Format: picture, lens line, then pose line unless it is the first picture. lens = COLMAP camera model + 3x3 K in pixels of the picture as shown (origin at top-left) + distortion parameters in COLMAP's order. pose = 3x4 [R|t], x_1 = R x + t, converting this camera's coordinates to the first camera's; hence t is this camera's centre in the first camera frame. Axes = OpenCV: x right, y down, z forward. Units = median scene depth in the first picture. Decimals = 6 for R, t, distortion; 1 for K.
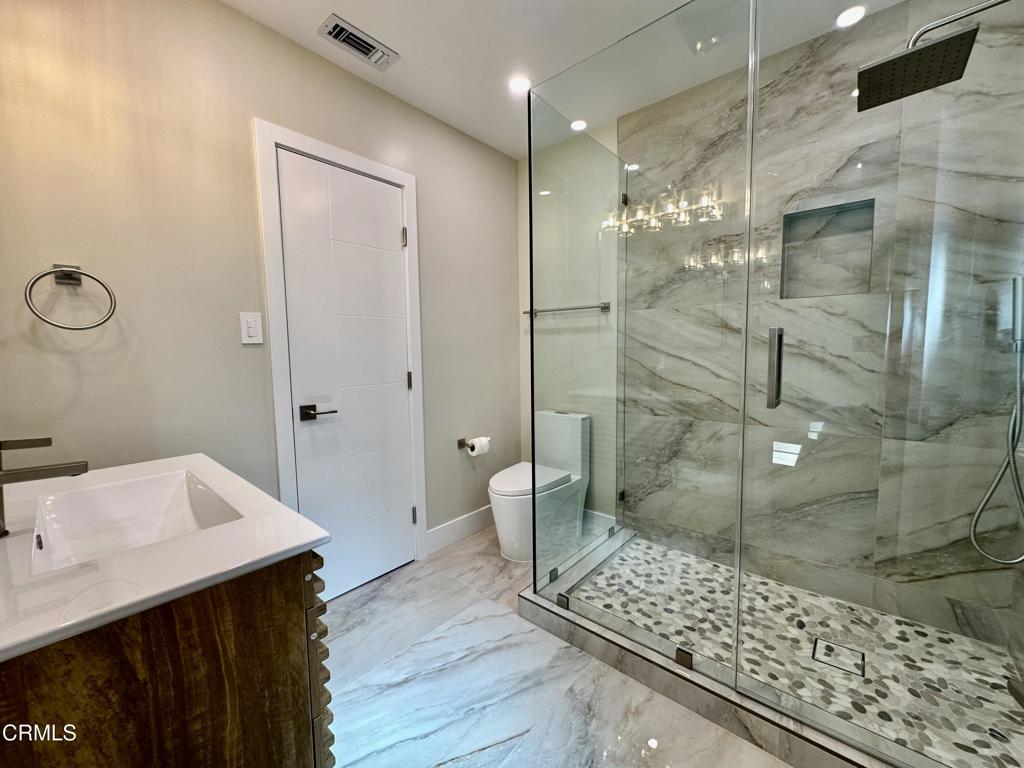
lens RADIAL K [[408.6, 0, 512.4], [0, 408.6, 384.7], [0, 0, 1]] dist [-0.000754, 0.000578]
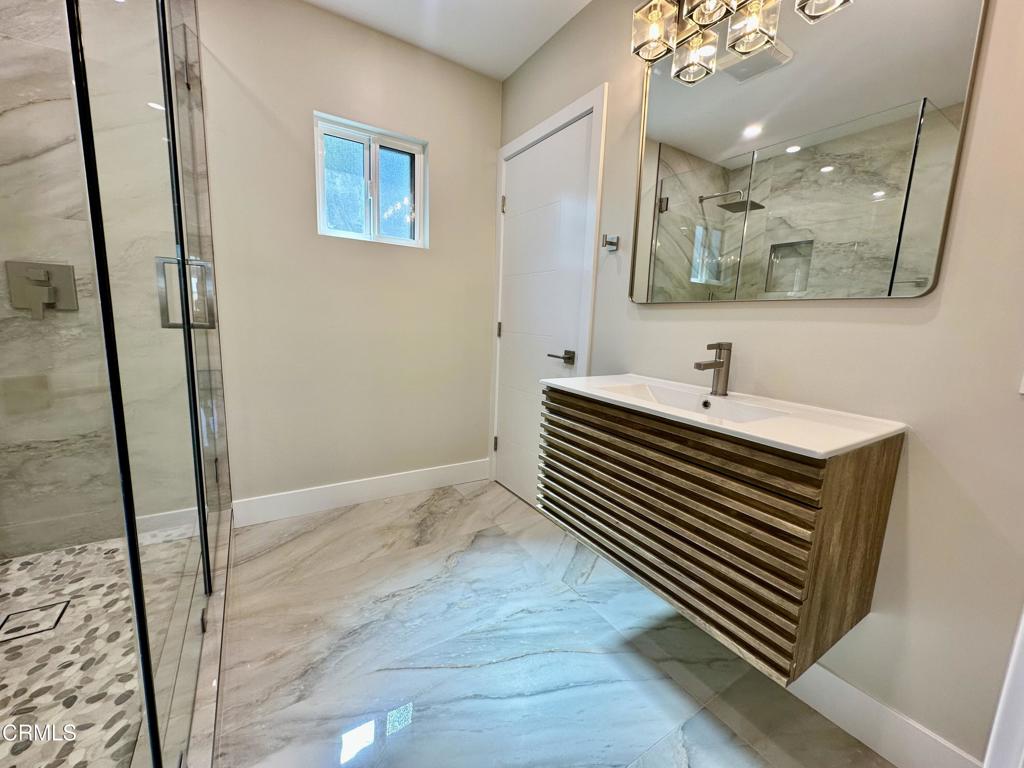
lens RADIAL K [[408.6, 0, 511.5], [0, 408.6, 380.2], [0, 0, 1]] dist [-0.000754, 0.000578]
pose [[-0.957512, -0.067837, 0.280303, -0.428649], [-0.000572, 0.972386, 0.233376, -0.058944], [-0.288394, 0.223300, -0.931110, 1.433371]]
